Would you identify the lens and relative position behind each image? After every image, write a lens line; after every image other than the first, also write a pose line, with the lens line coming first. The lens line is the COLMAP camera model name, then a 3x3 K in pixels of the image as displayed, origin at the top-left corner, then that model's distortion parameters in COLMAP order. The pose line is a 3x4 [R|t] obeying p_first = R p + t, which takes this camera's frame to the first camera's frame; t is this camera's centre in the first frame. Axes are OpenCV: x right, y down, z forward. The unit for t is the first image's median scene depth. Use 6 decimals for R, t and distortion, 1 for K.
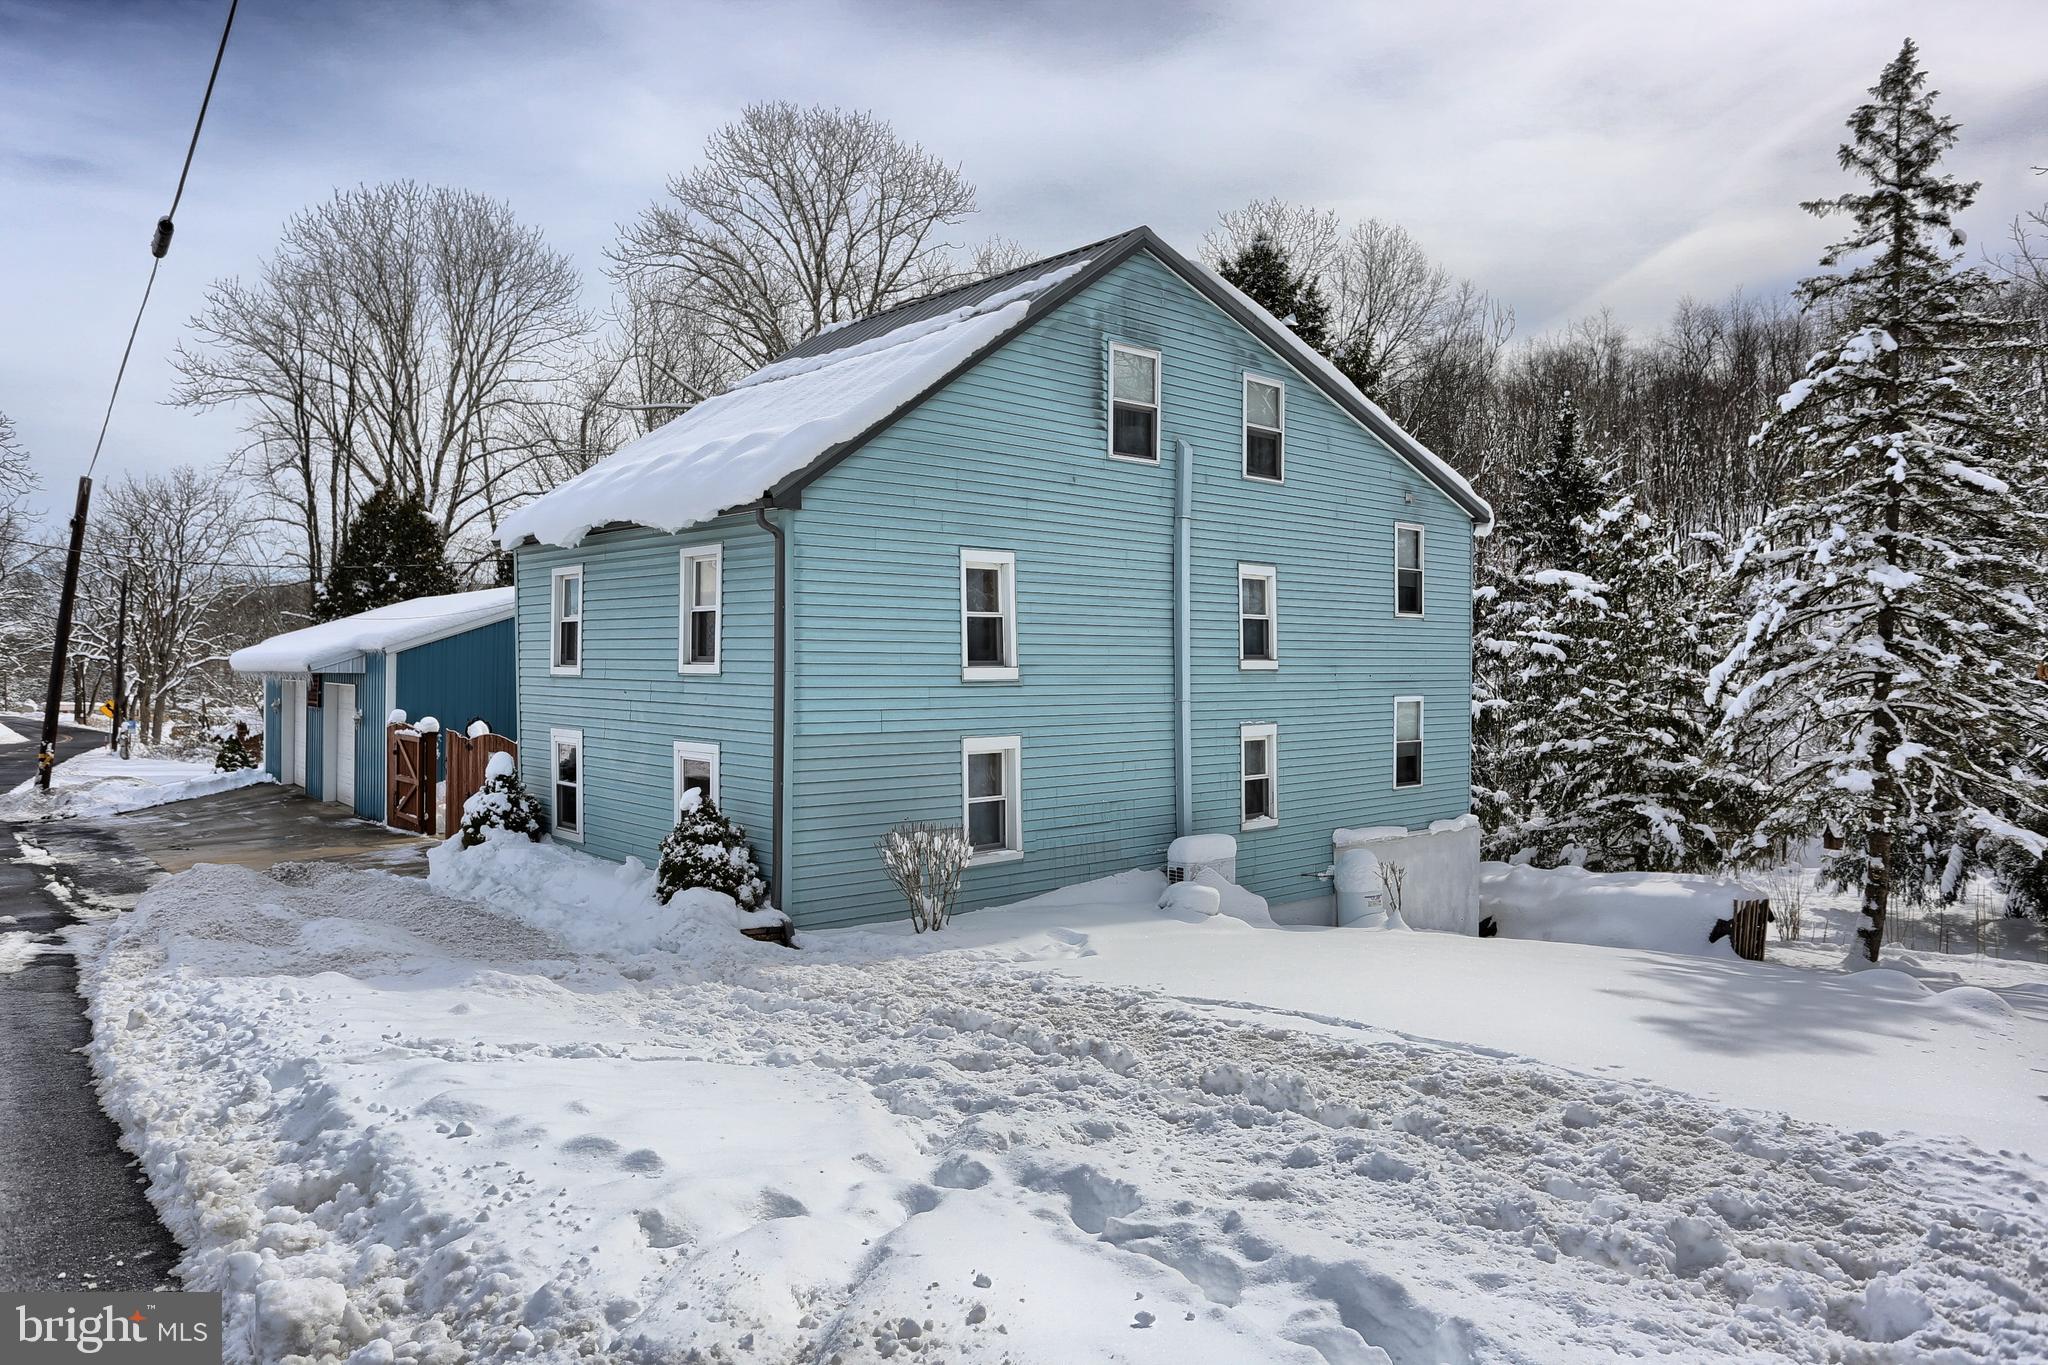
lens RADIAL K [[1329.6, 0, 1024.0], [0, 1329.6, 682.5], [0, 0, 1]] dist [0.023436, 0.001343]
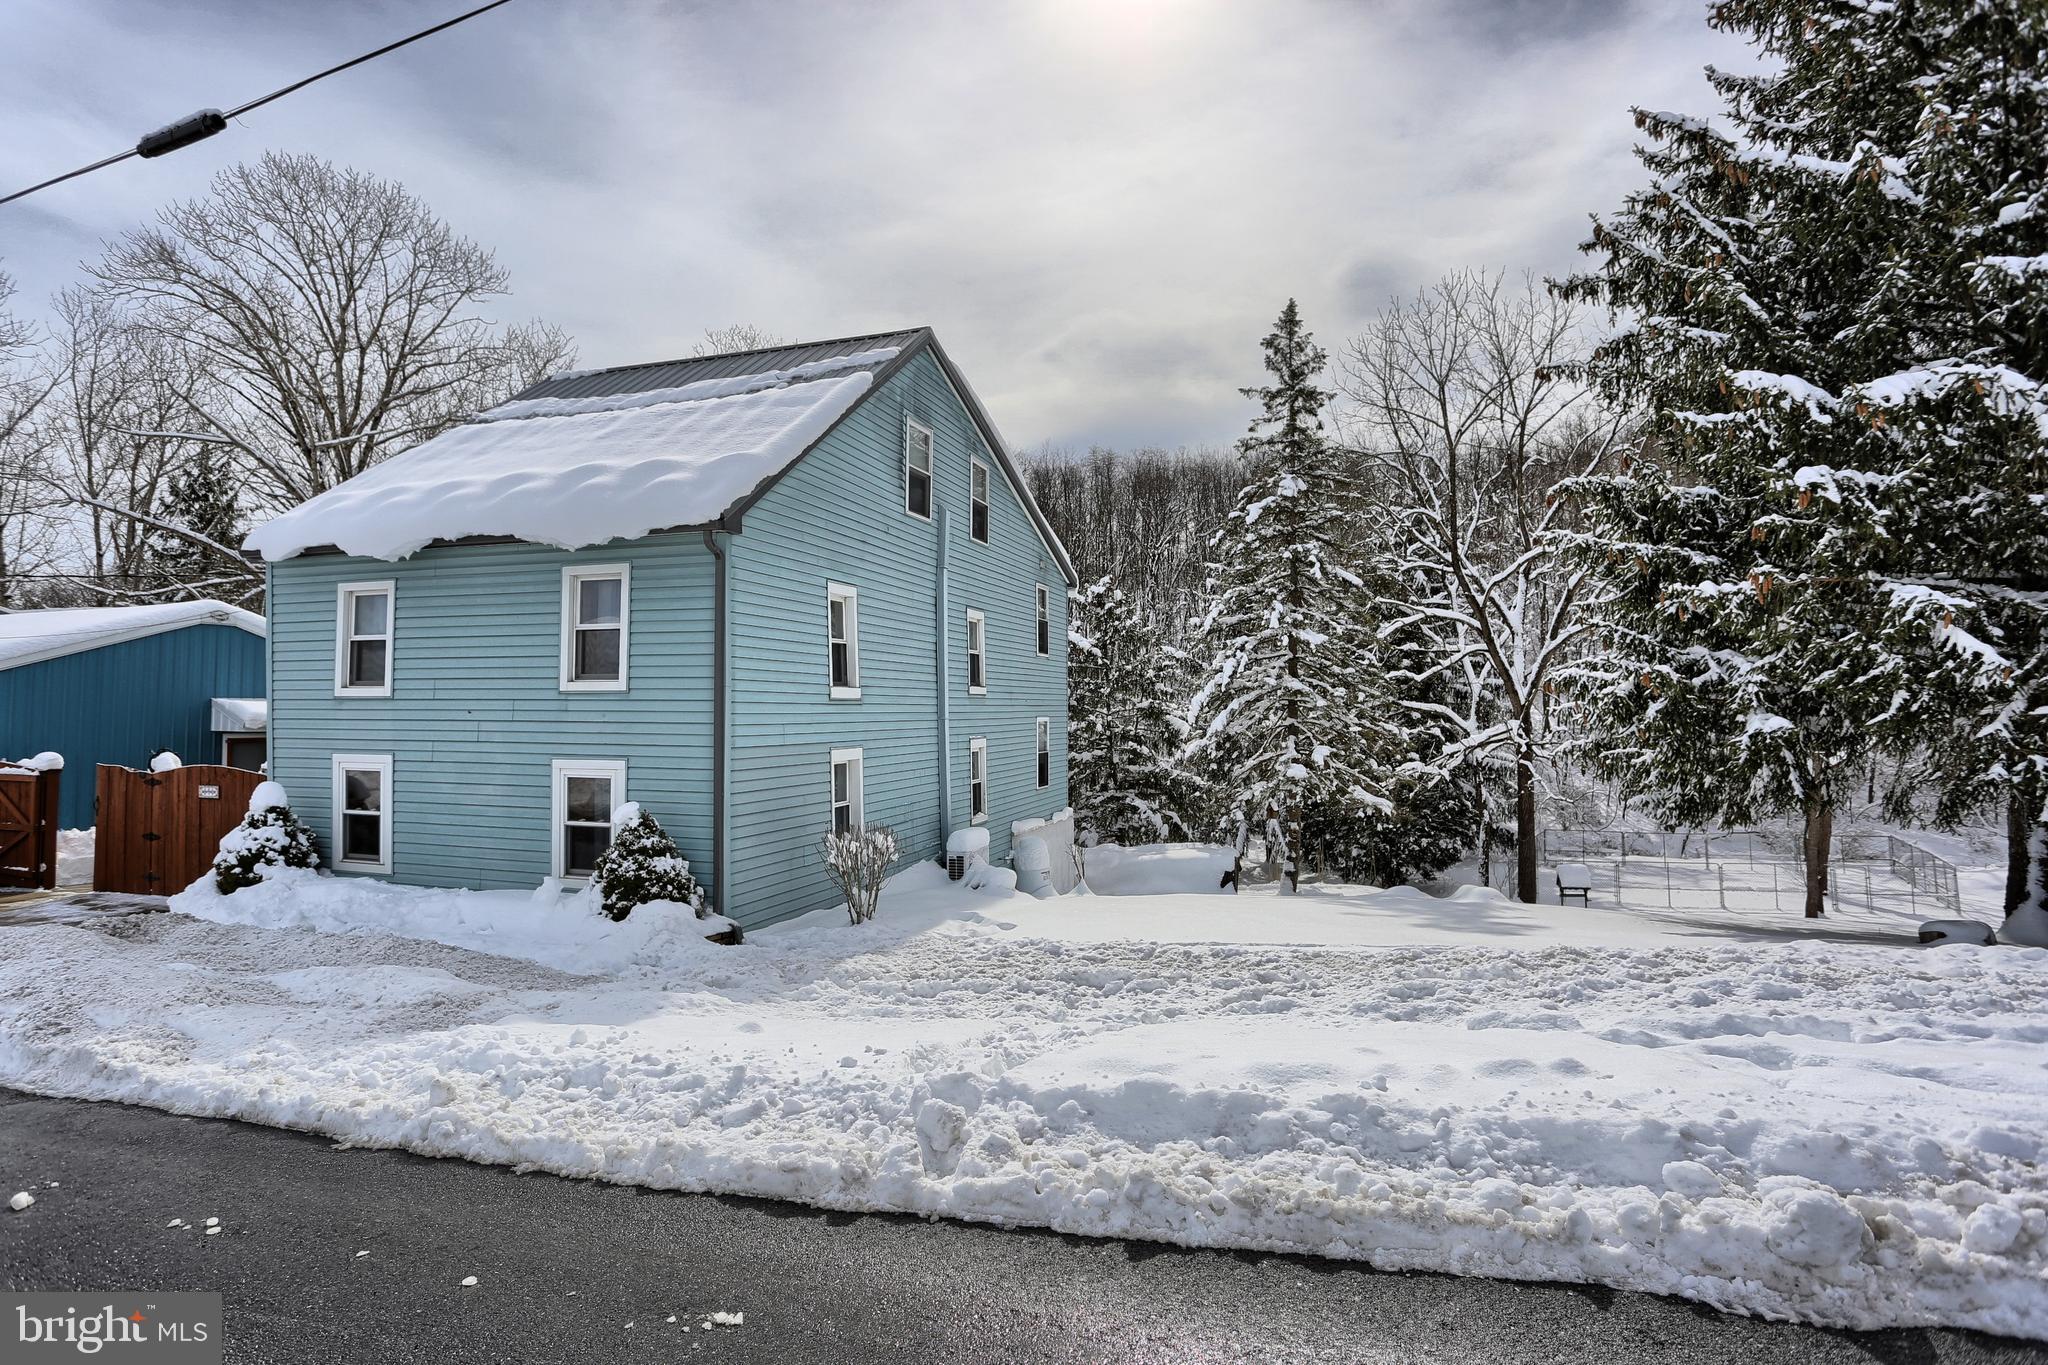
lens RADIAL K [[1058.9, 0, 1020.4], [0, 1058.9, 687.9], [0, 0, 1]] dist [-0.003762, 0.000760]
pose [[0.877938, 0.003360, 0.478763, -0.292992], [0.011929, 0.999511, -0.028888, 0.015301], [-0.478627, 0.031073, 0.877469, 0.123271]]
